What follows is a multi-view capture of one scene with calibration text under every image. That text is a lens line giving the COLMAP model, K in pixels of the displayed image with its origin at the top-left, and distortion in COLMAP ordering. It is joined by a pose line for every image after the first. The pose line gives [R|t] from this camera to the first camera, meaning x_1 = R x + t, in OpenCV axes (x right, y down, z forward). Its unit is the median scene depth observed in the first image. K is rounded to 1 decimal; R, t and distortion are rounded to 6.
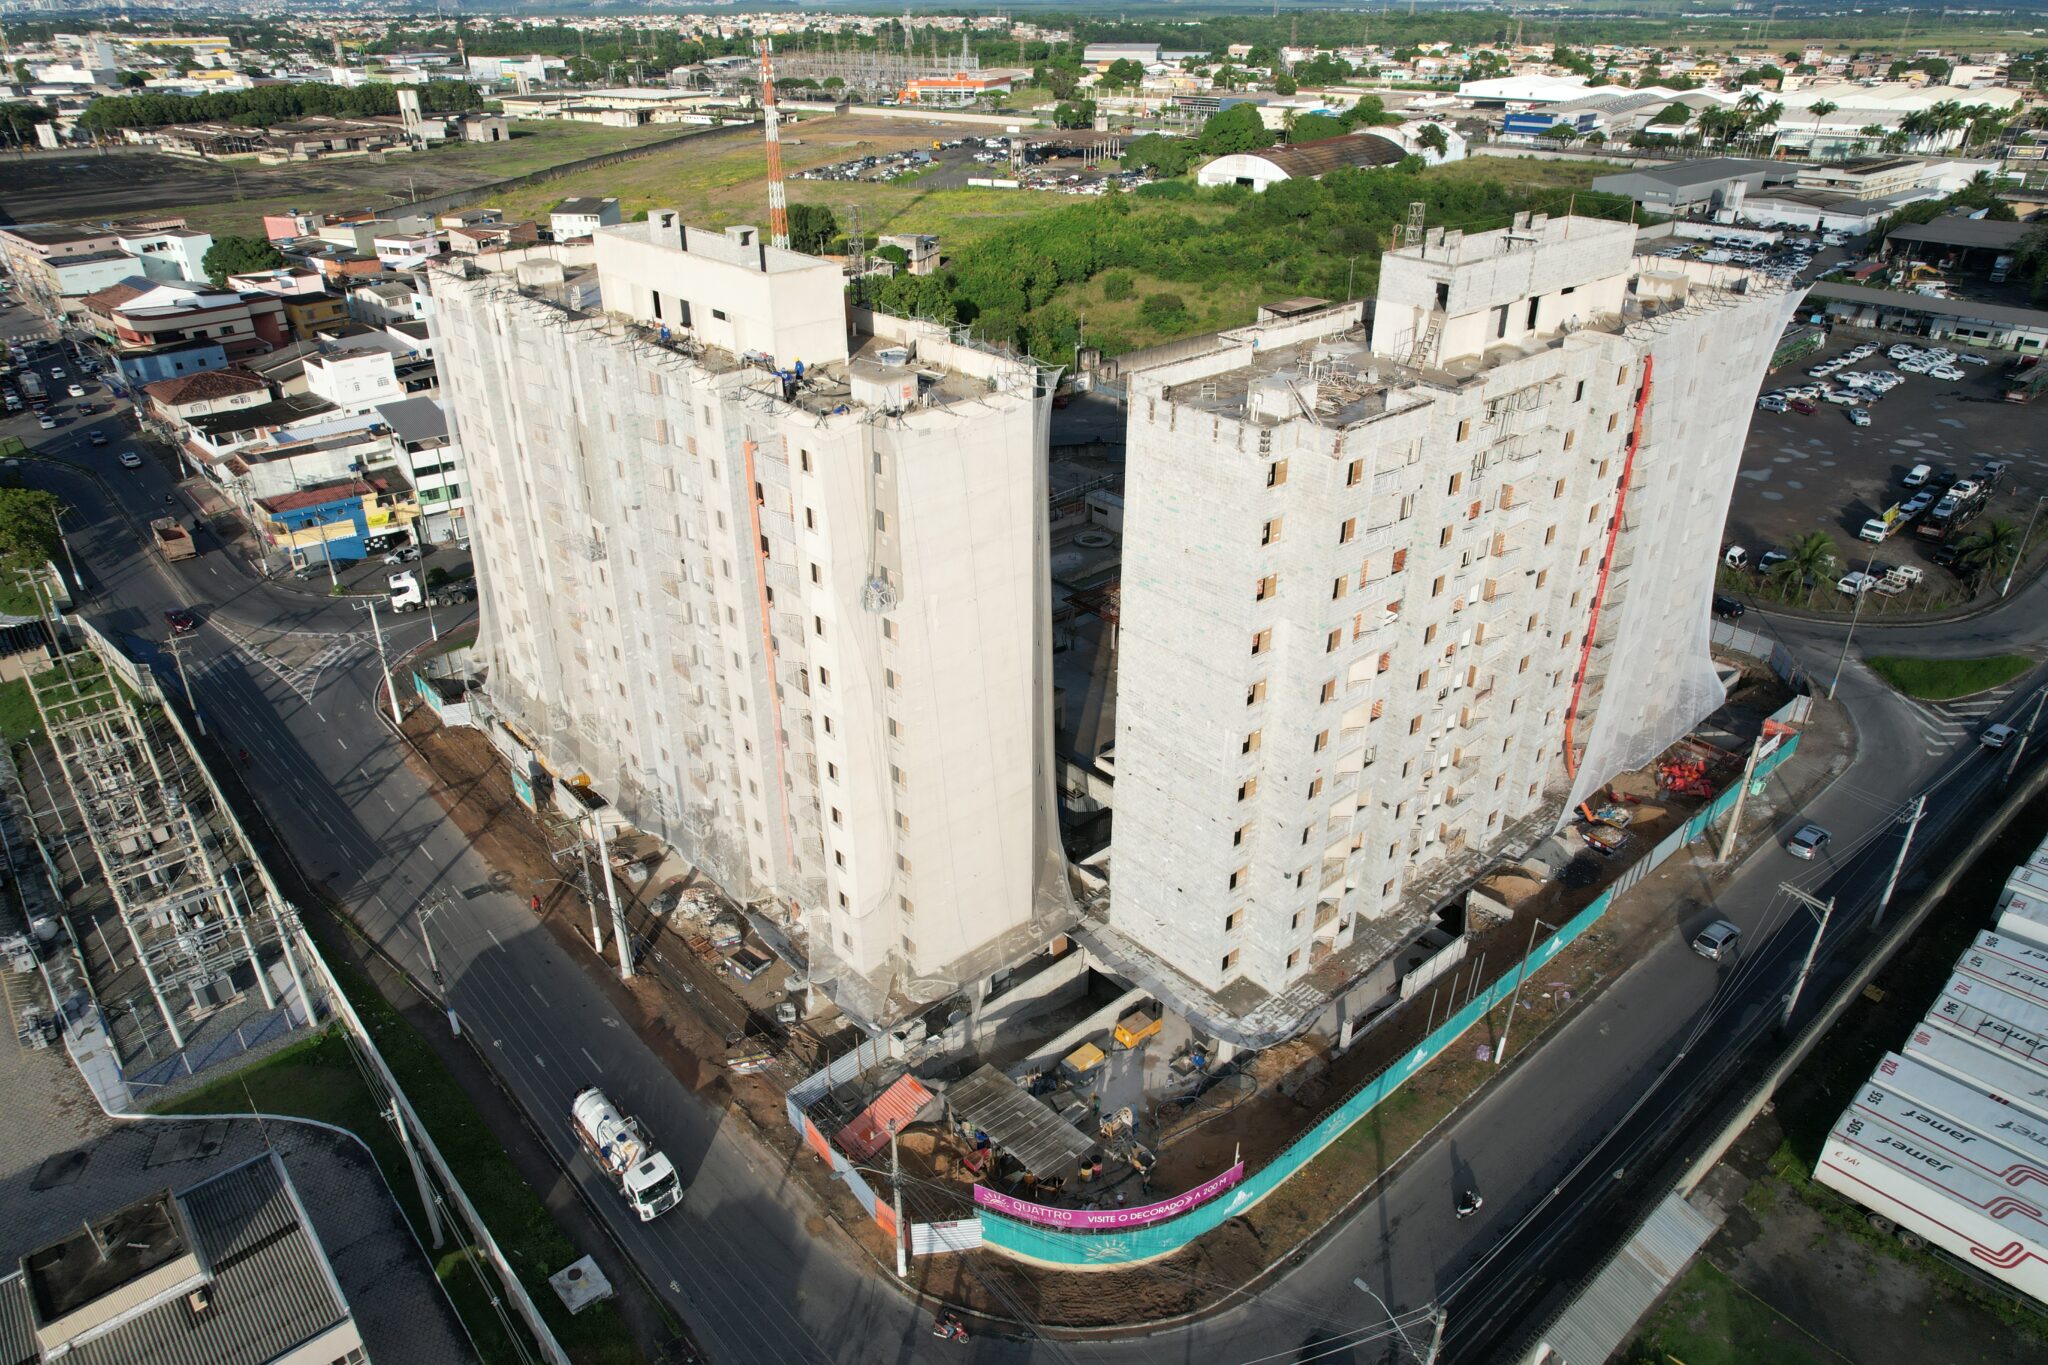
lens RADIAL K [[1319.6, 0, 1024.0], [0, 1319.6, 682.5], [0, 0, 1]] dist [-0.014106, 0.000284]
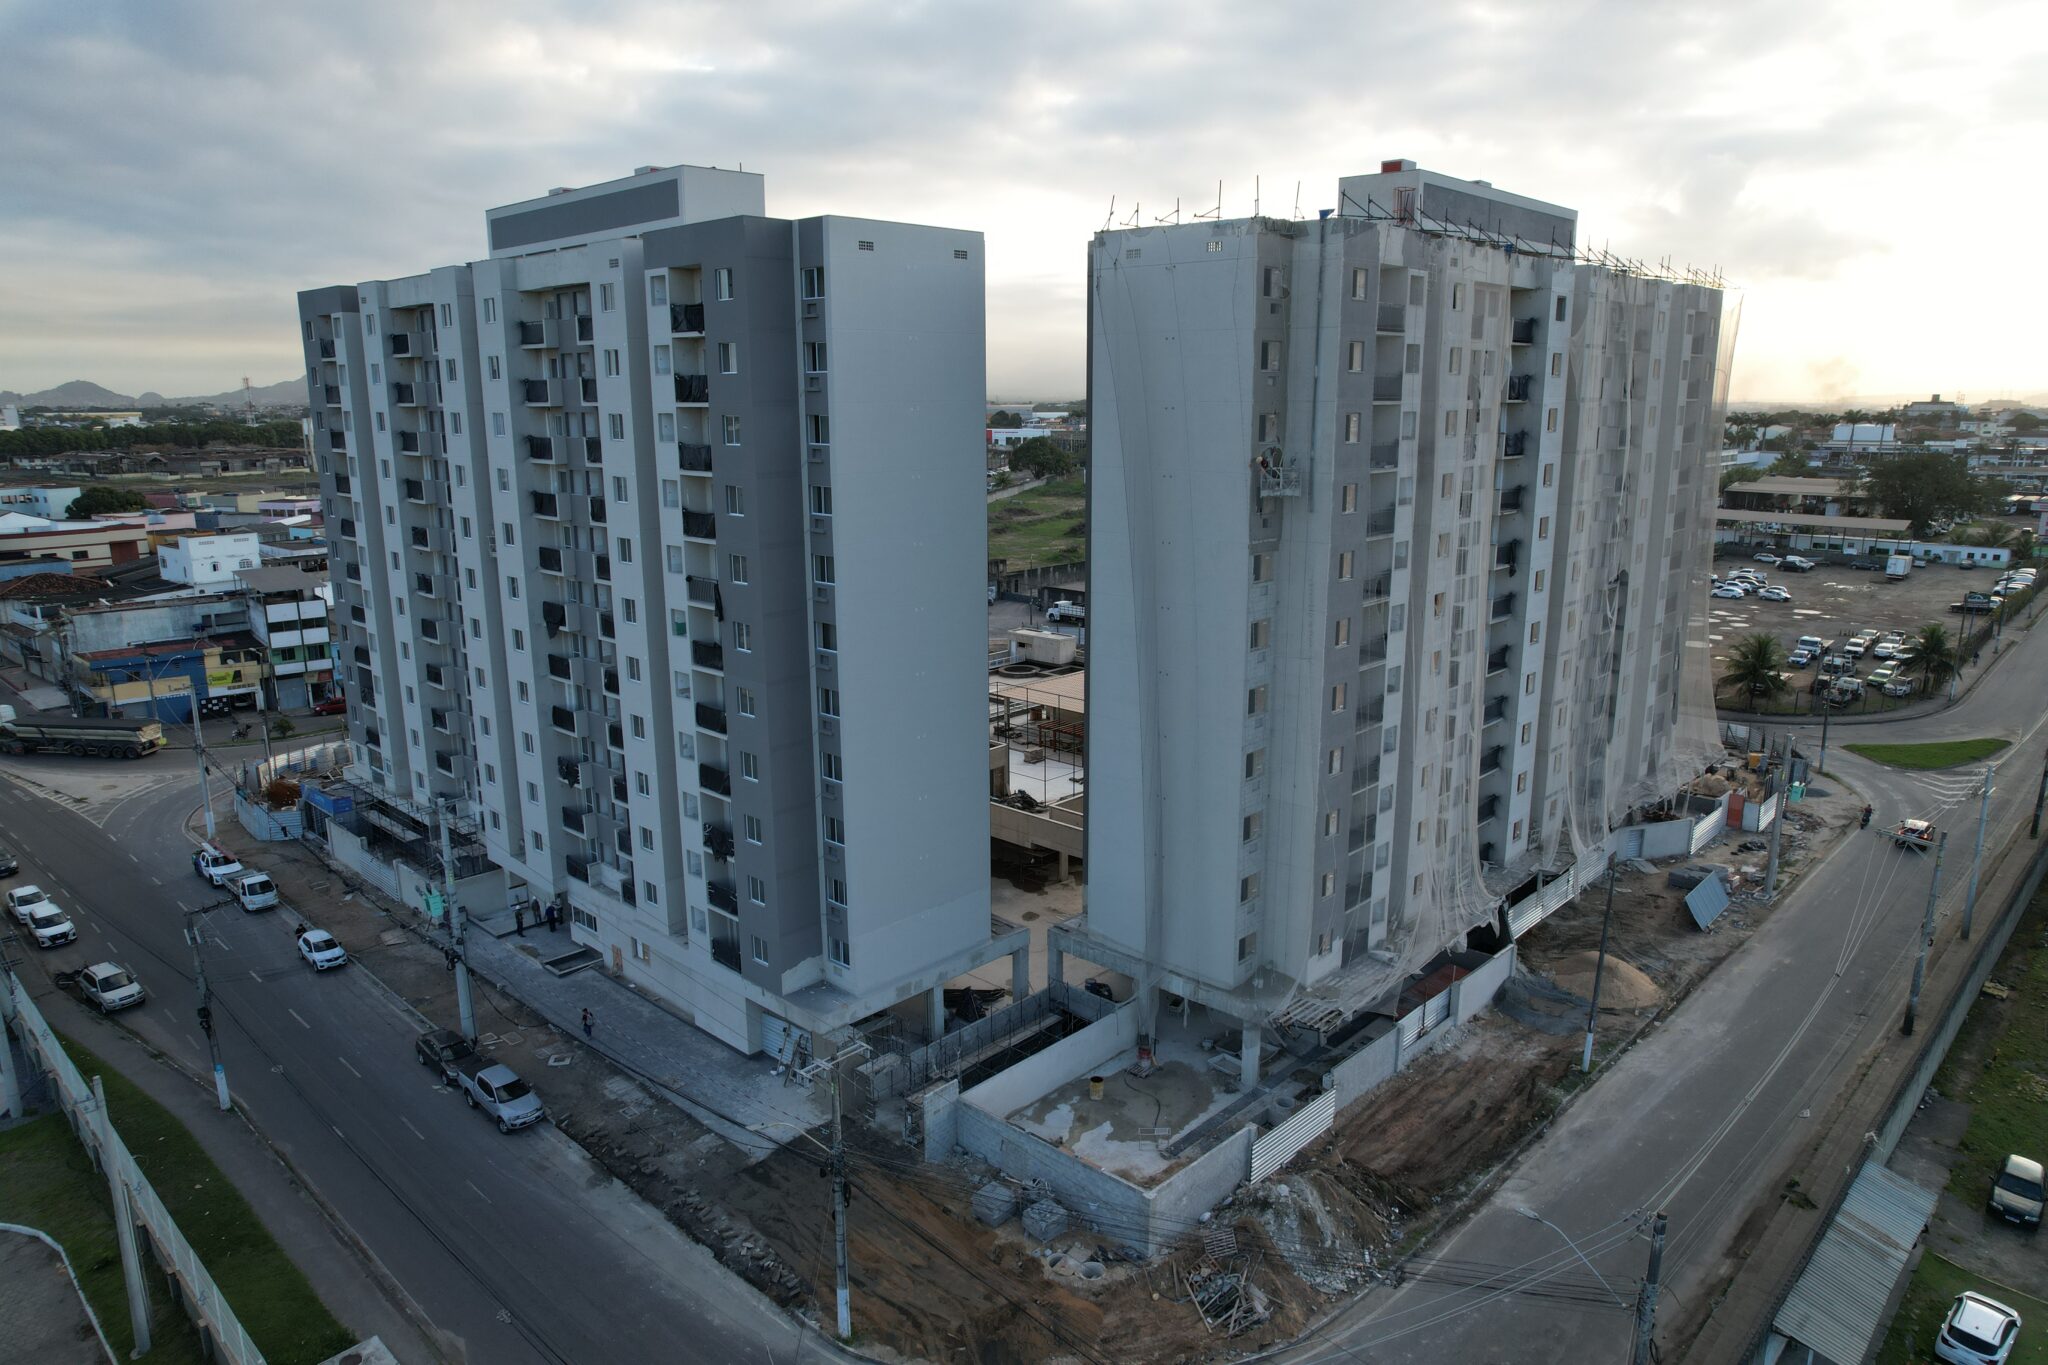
lens RADIAL K [[1300.5, 0, 1024.0], [0, 1300.5, 682.5], [0, 0, 1]] dist [0.001388, 0.001911]
pose [[0.996149, -0.019734, 0.085432, -0.022428], [0.041681, 0.963792, -0.263378, 0.134369], [-0.077141, 0.265925, 0.960902, 0.107914]]
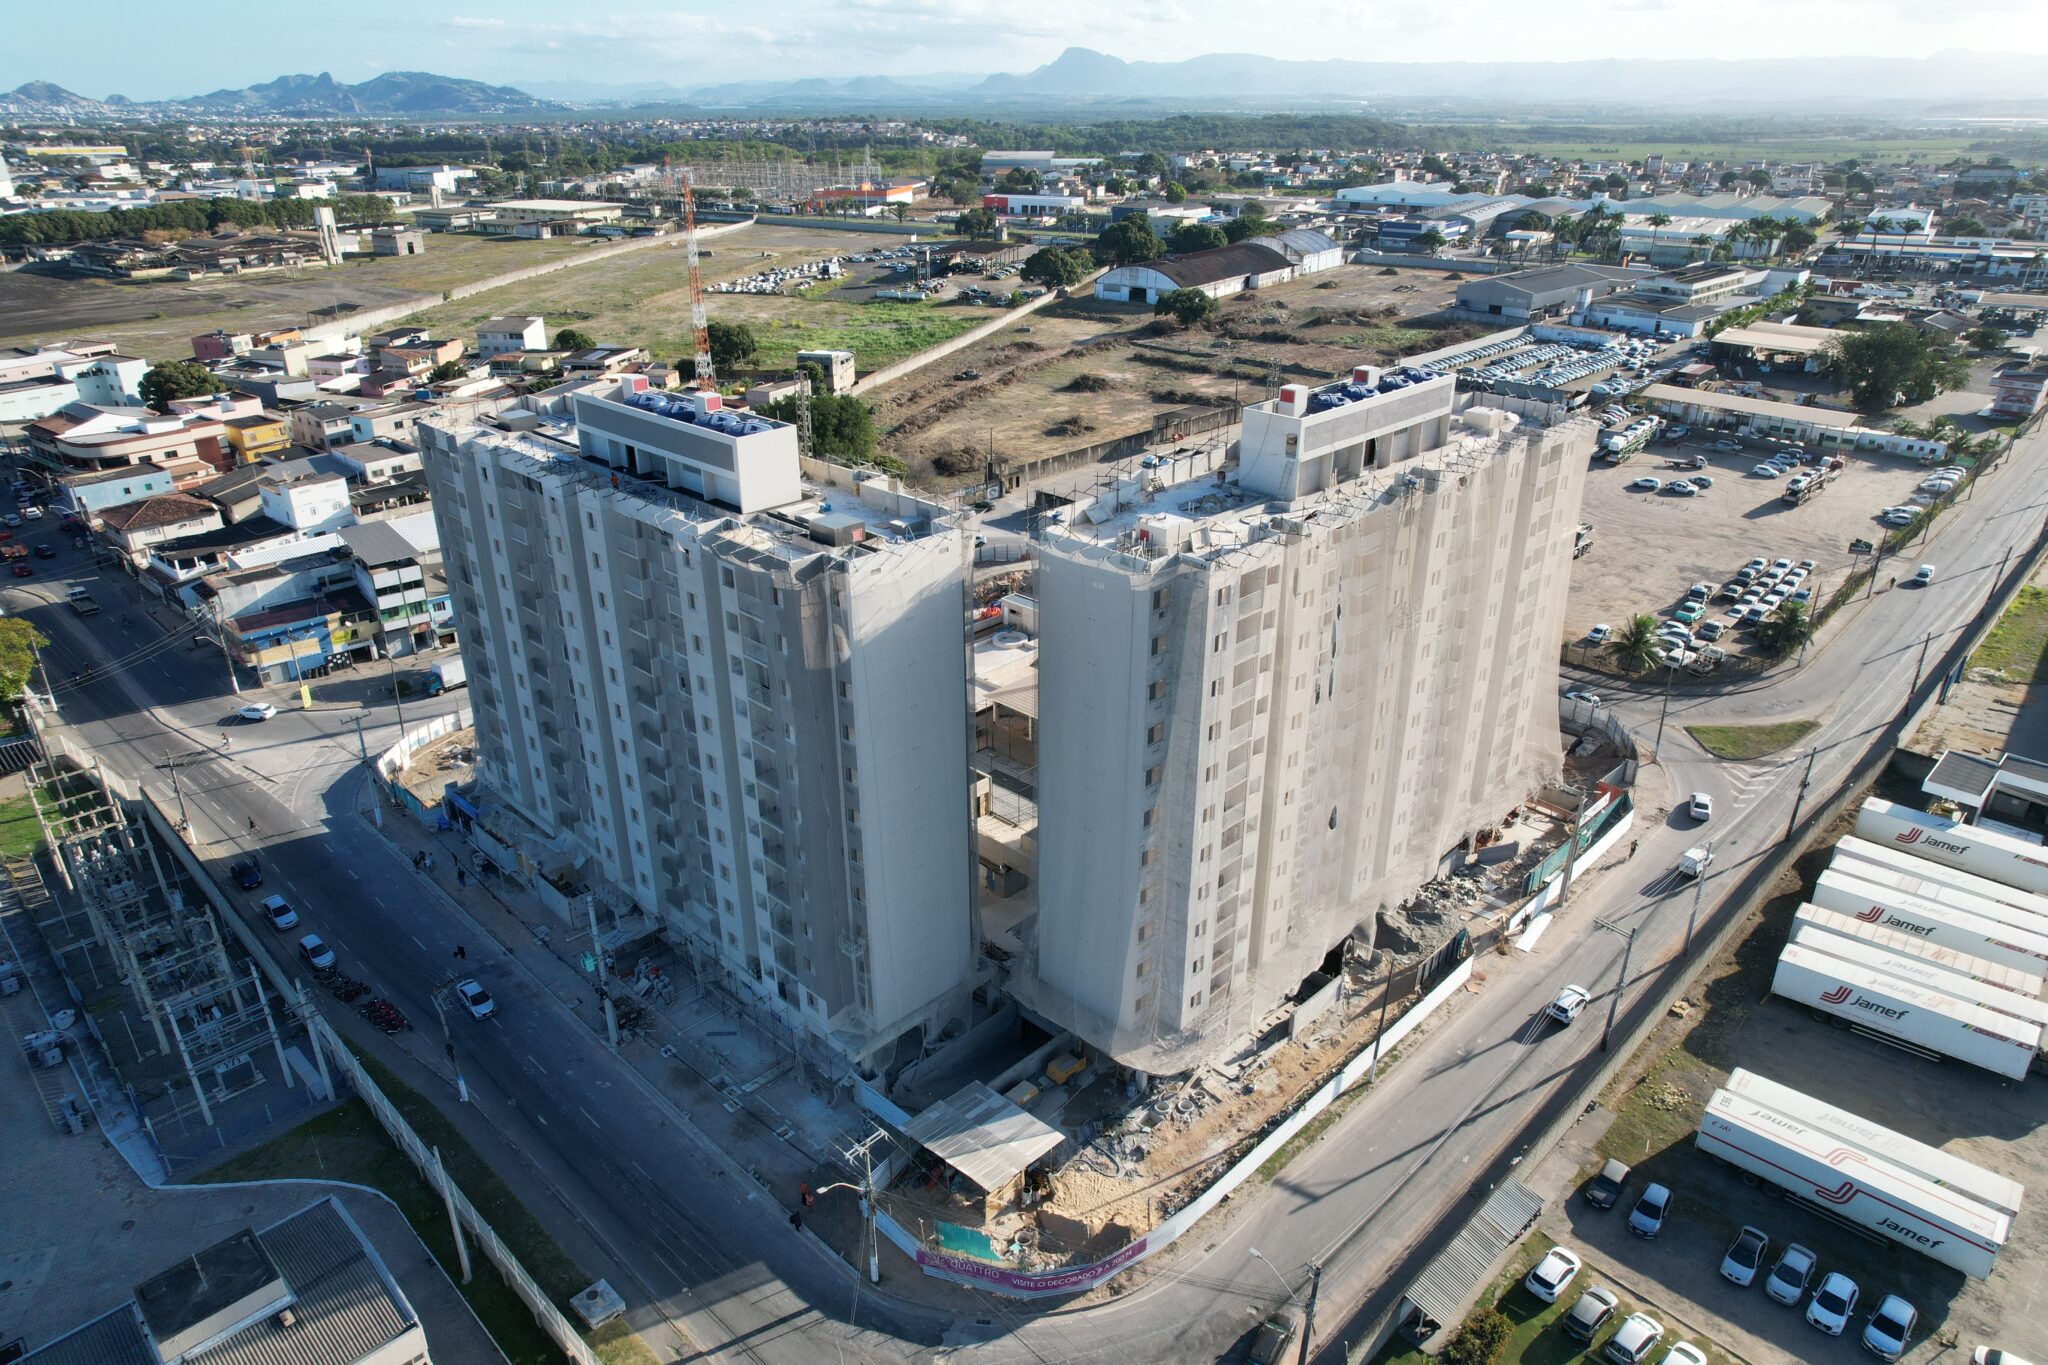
lens RADIAL K [[1319.6, 0, 1024.0], [0, 1319.6, 682.5], [0, 0, 1]] dist [-0.014106, 0.000284]
pose [[0.997449, -0.029372, 0.065061, -0.009166], [0.033417, 0.997517, -0.061996, -0.002154], [-0.063078, 0.064012, 0.995954, -0.094806]]
